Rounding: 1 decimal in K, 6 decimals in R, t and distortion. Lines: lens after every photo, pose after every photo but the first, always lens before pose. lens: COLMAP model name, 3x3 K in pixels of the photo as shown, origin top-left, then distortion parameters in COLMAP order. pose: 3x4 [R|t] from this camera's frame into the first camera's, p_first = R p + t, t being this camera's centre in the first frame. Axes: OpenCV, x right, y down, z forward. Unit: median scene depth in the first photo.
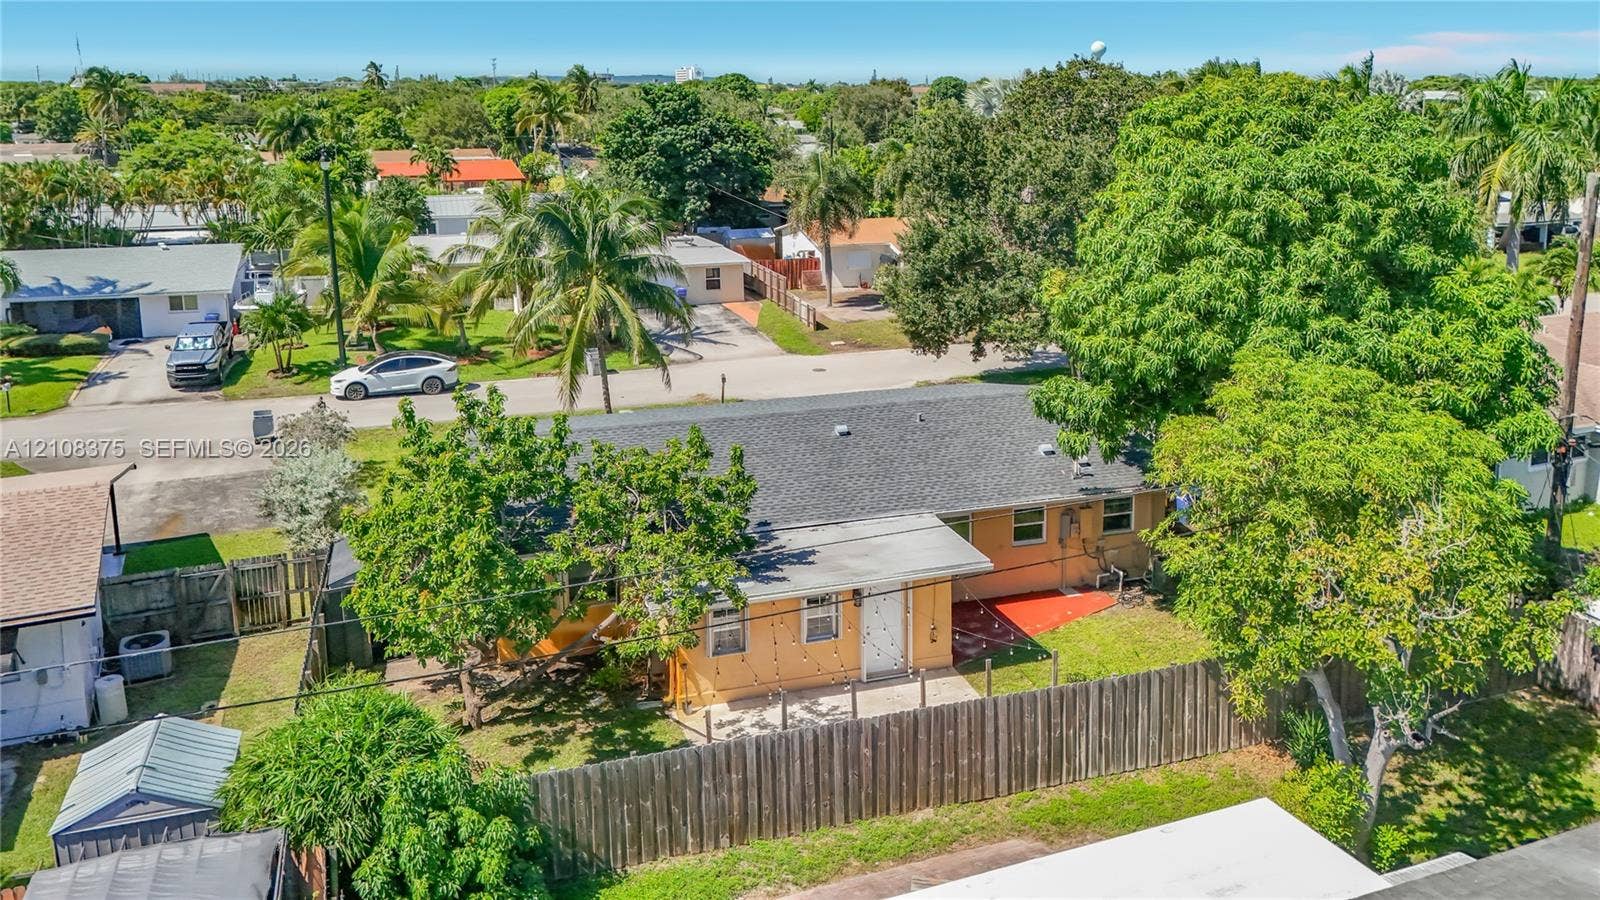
lens RADIAL K [[1266.1, 0, 800.4], [0, 1266.1, 381.8], [0, 0, 1]] dist [0.038053, -0.004954]
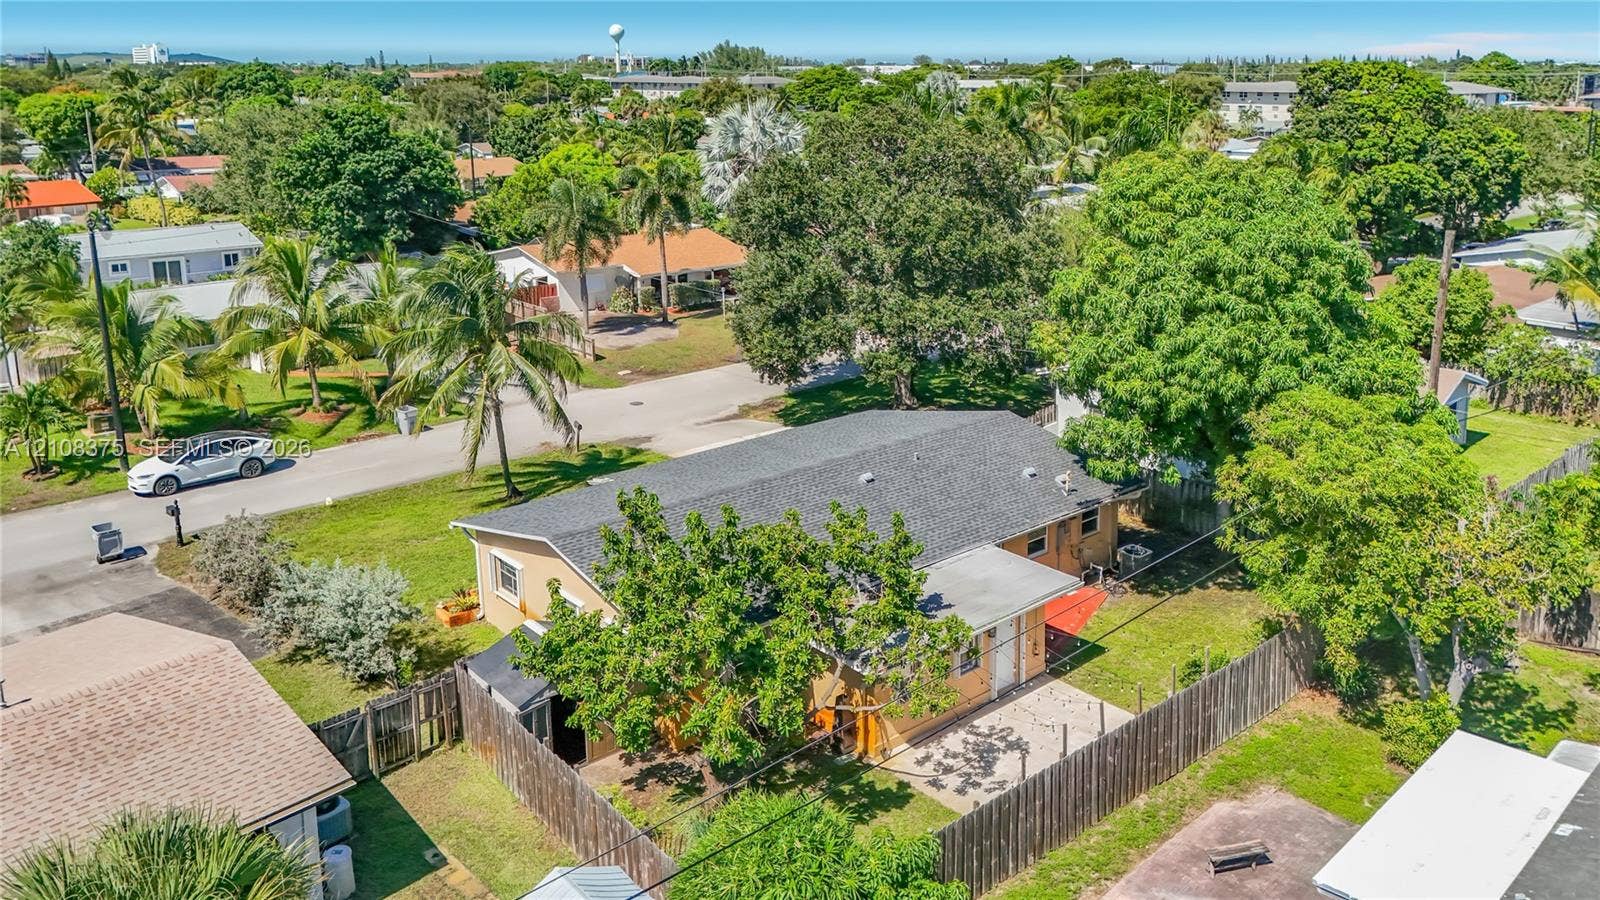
lens RADIAL K [[1291.6, 0, 800.3], [0, 1291.6, 356.1], [0, 0, 1]] dist [0.007034, 0.001859]
pose [[0.918791, -0.091593, 0.383971, -0.487761], [0.091389, 0.995637, 0.018821, -0.103037], [-0.384020, 0.017798, 0.923153, -0.017033]]
